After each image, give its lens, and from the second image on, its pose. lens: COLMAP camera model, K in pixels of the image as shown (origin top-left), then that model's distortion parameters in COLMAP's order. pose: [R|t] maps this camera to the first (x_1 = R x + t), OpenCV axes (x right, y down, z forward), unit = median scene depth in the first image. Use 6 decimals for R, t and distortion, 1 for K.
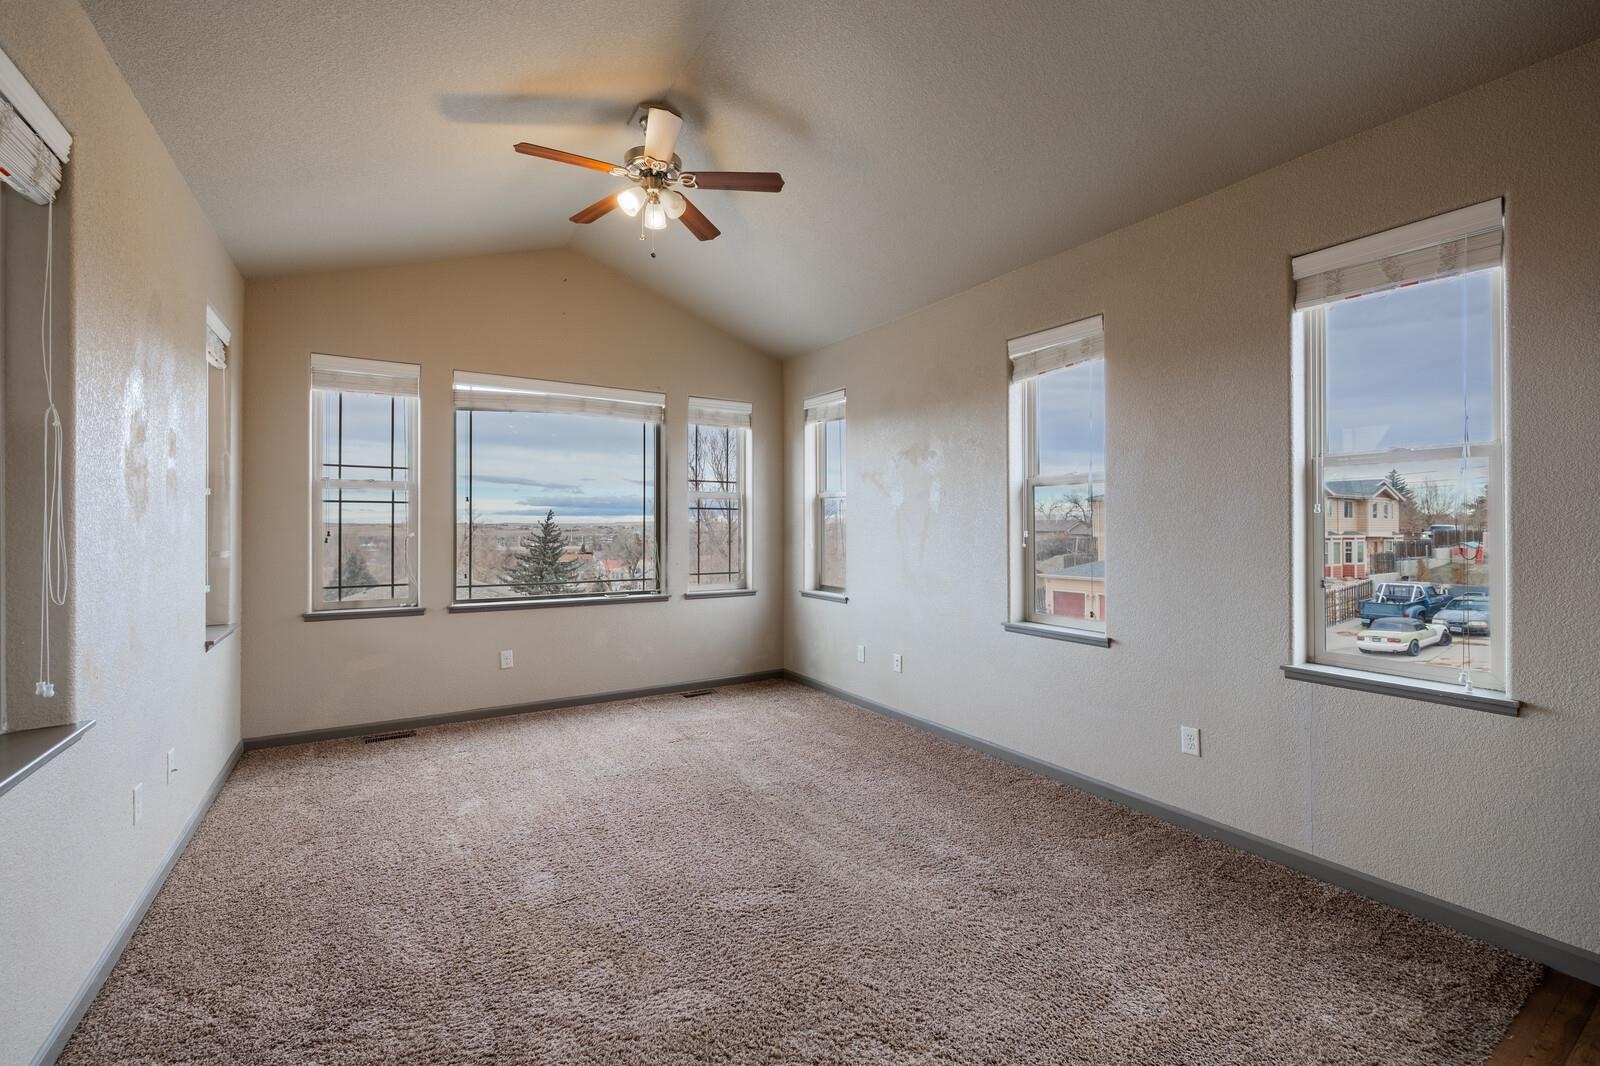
lens RADIAL K [[672.4, 0, 802.4], [0, 672.4, 524.6], [0, 0, 1]] dist [-0.000650, 0.000233]
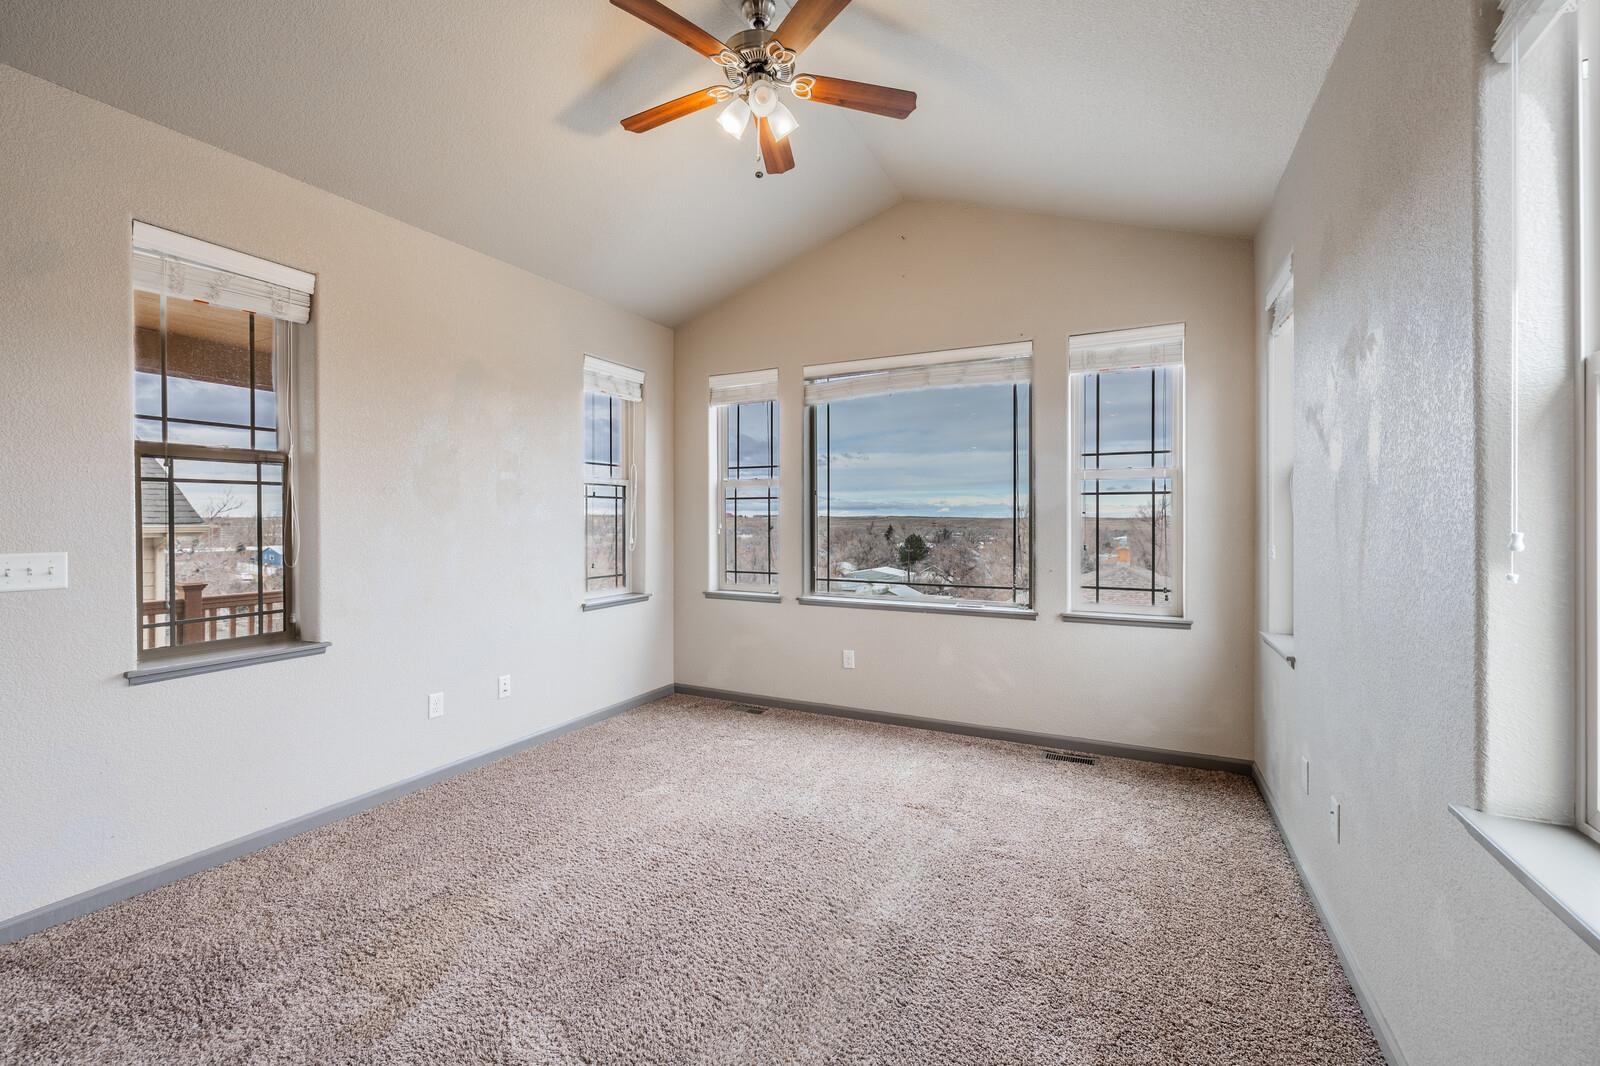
lens RADIAL K [[672.4, 0, 796.9], [0, 672.4, 525.9], [0, 0, 1]] dist [-0.000650, 0.000233]
pose [[0.512432, 0.006682, -0.858702, 0.344248], [0.002855, 0.999951, 0.009485, 0.002182], [0.858723, -0.007312, 0.512388, 0.454874]]
